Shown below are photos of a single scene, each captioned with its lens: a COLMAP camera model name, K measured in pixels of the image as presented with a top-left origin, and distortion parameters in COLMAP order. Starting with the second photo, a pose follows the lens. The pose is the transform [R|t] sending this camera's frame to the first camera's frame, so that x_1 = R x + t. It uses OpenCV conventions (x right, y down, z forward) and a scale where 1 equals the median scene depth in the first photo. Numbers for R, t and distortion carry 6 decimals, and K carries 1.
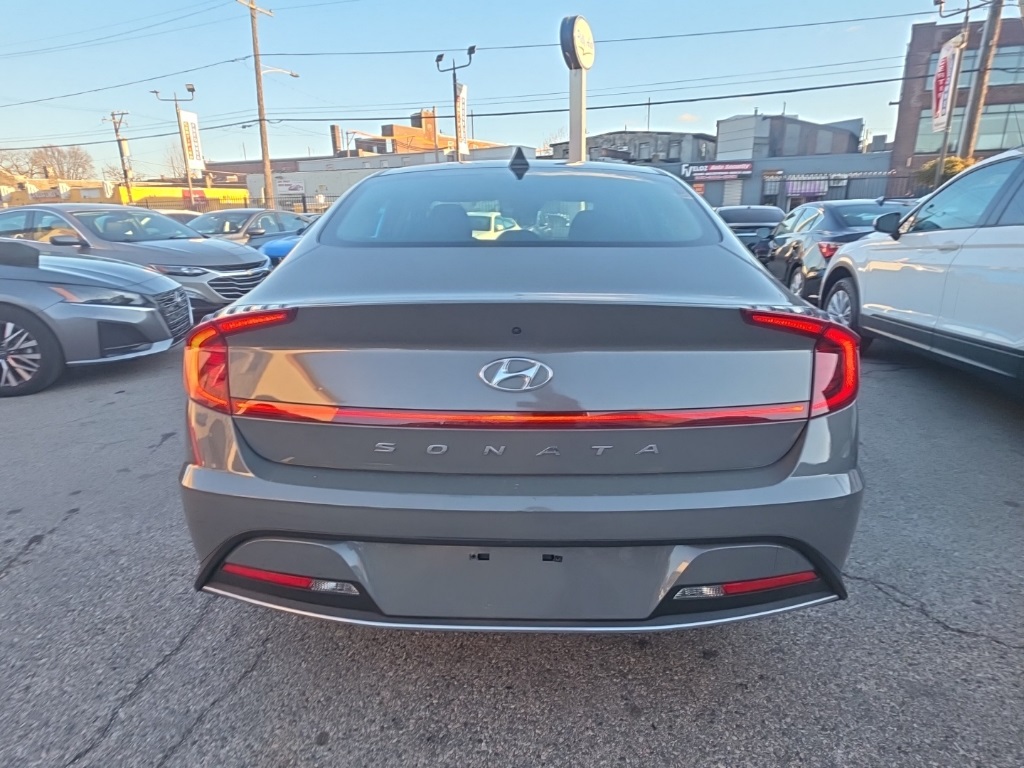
lens RADIAL K [[583.3, 0, 505.6], [0, 583.3, 403.5], [0, 0, 1]] dist [0.004903, -0.003885]
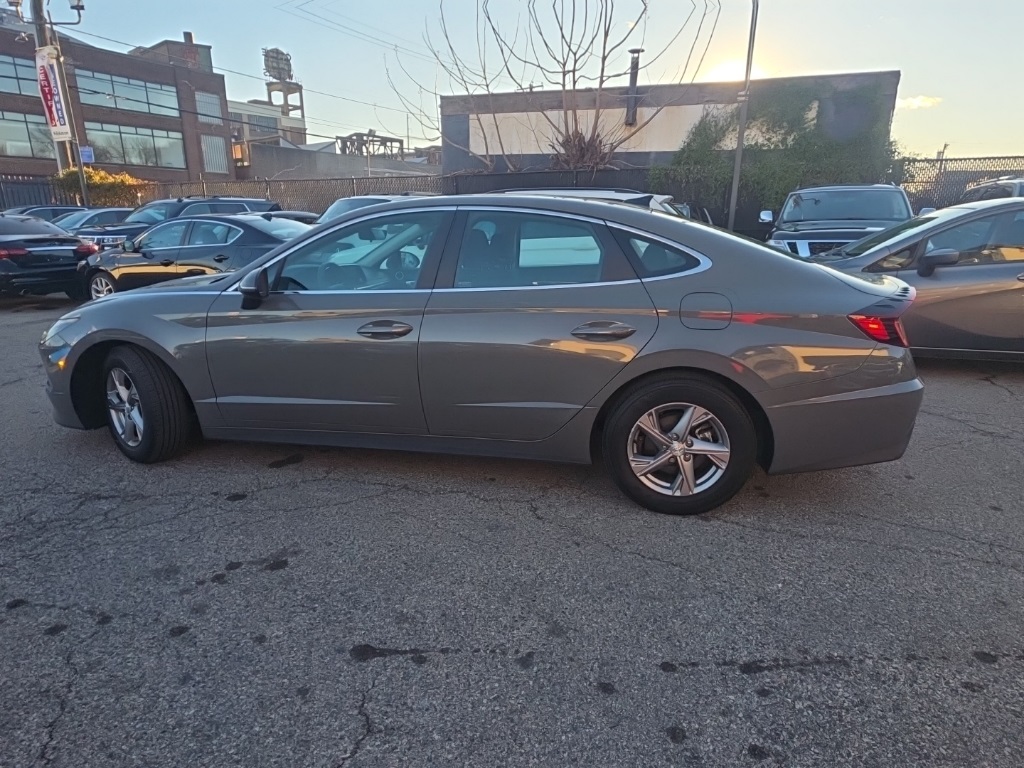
lens RADIAL K [[583.3, 0, 505.6], [0, 583.3, 403.5], [0, 0, 1]] dist [0.004903, -0.003885]
pose [[0.185206, -0.284495, 0.940618, -0.121753], [0.291720, 0.929946, 0.223828, -0.031952], [-0.938402, 0.232943, 0.255225, 0.088097]]
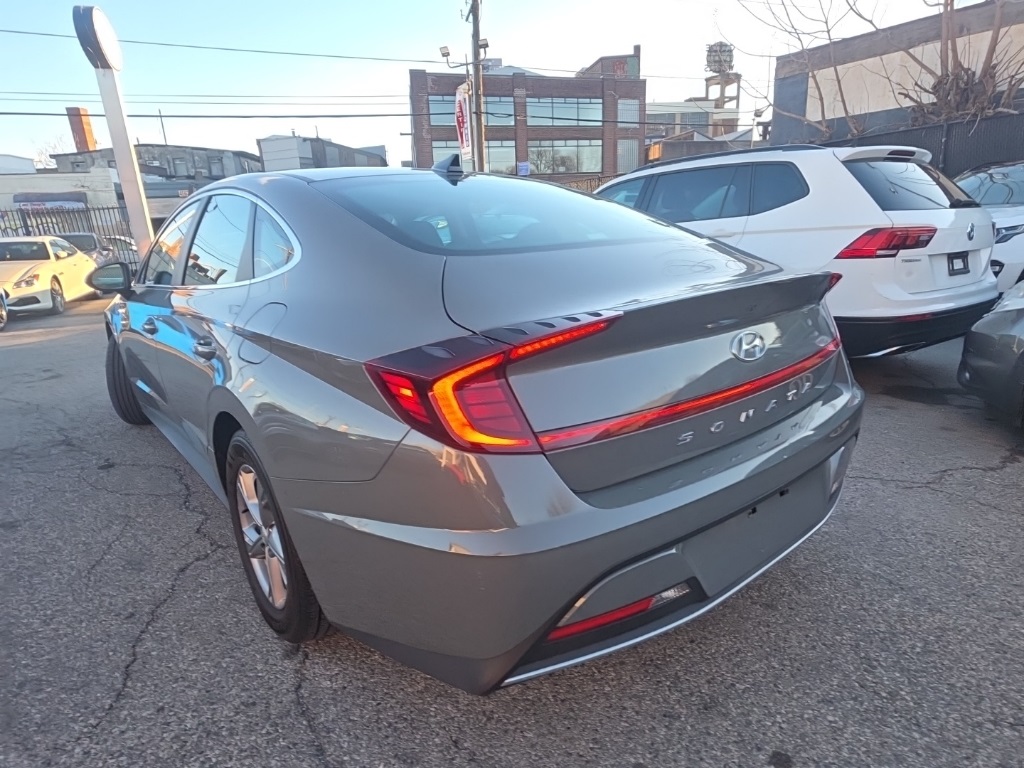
lens RADIAL K [[583.3, 0, 505.6], [0, 583.3, 403.5], [0, 0, 1]] dist [0.004903, -0.003885]
pose [[0.758086, -0.215696, 0.615452, -0.047998], [0.233170, 0.970986, 0.053091, -0.005019], [-0.609046, 0.103257, 0.786385, 0.017354]]
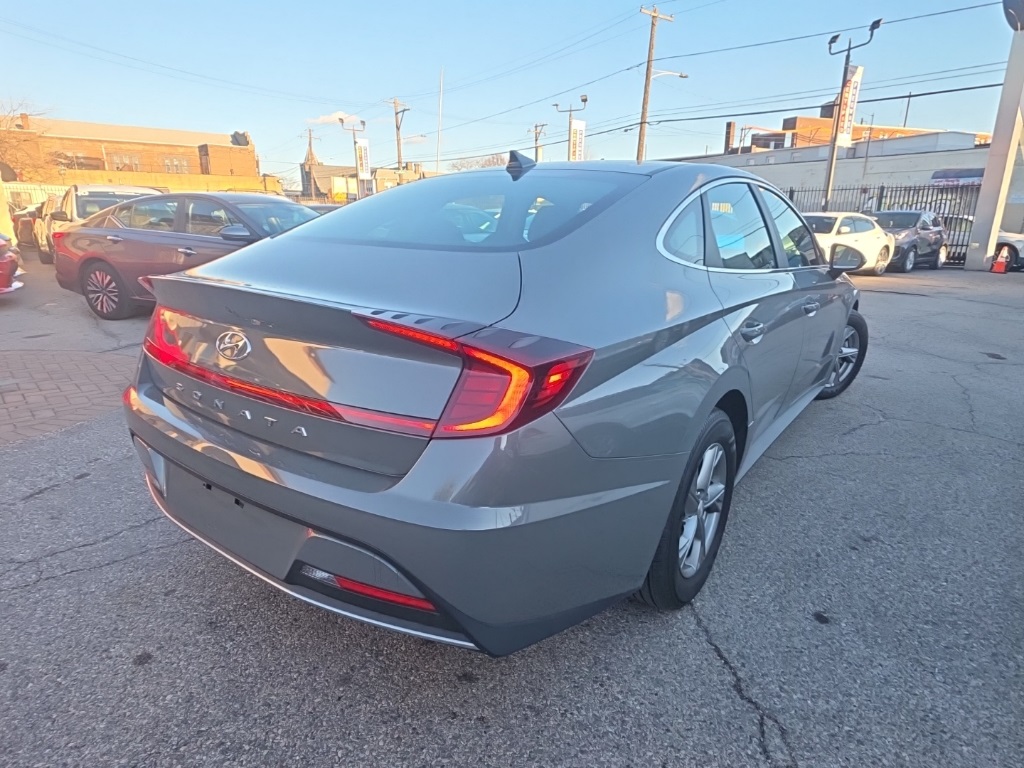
lens RADIAL K [[583.3, 0, 505.6], [0, 583.3, 403.5], [0, 0, 1]] dist [0.004903, -0.003885]
pose [[0.819937, 0.190944, -0.539670, 0.051307], [-0.189929, 0.980071, 0.058200, -0.004866], [0.540028, 0.054779, 0.839863, 0.012680]]
